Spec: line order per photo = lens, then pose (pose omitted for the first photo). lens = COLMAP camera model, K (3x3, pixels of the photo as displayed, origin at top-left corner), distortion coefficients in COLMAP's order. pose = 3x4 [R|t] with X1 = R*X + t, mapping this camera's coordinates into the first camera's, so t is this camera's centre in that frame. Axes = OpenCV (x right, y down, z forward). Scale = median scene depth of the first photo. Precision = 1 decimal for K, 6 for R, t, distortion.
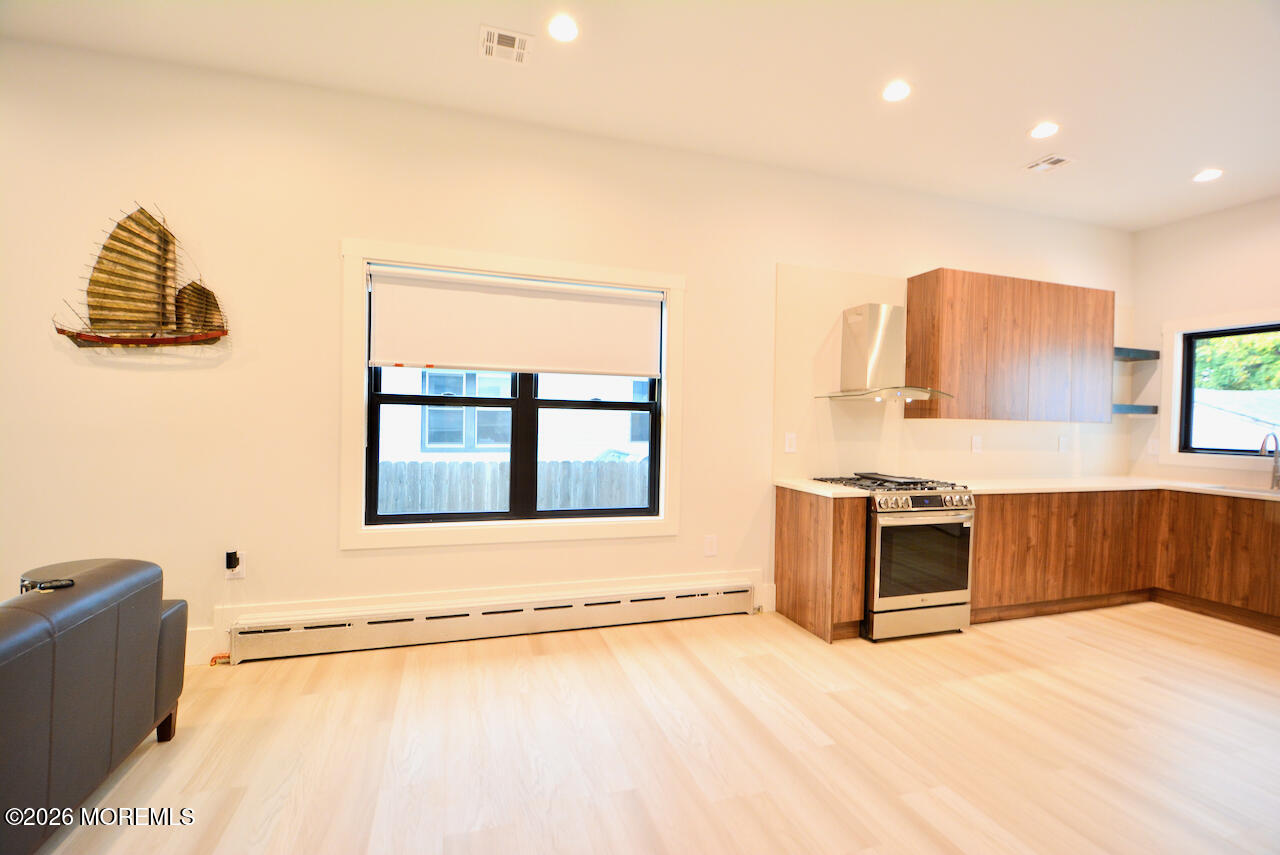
lens RADIAL K [[584.6, 0, 619.5], [0, 584.6, 425.4], [0, 0, 1]] dist [-0.010323, -0.009056]
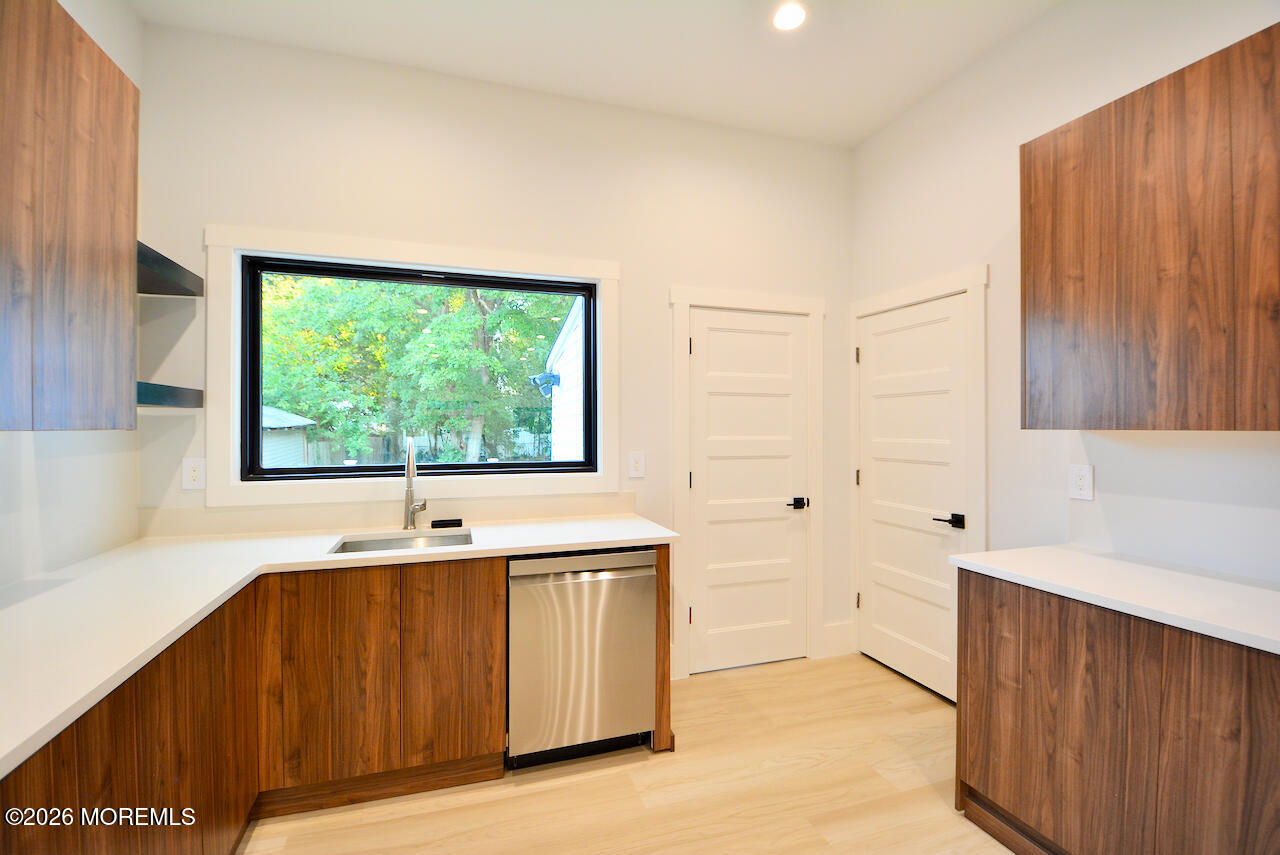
lens RADIAL K [[550.0, 0, 617.1], [0, 550.0, 424.0], [0, 0, 1]] dist [-0.016814, -0.002157]
pose [[-0.029727, -0.019031, 0.999377, 0.538943], [0.012027, 0.999740, 0.019396, -0.010961], [-0.999486, 0.012596, -0.029490, 0.772290]]
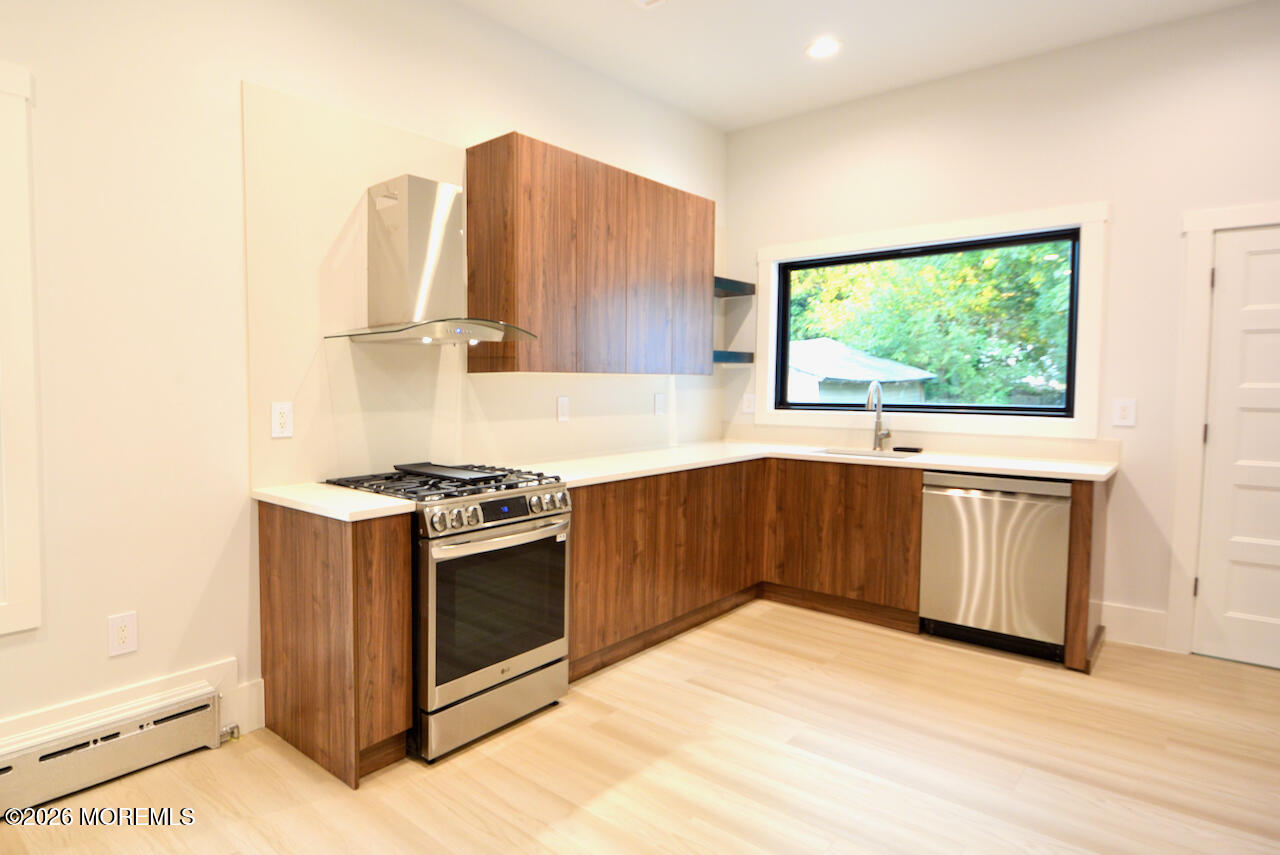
lens RADIAL K [[728.5, 0, 483.4], [0, 728.5, 413.9], [0, 0, 1]] dist [0.001325, -0.006616]
pose [[0.888380, -0.041170, 0.457259, 0.150610], [0.024790, 0.998820, 0.041768, 0.000425], [-0.458439, -0.025770, 0.888352, 0.308789]]
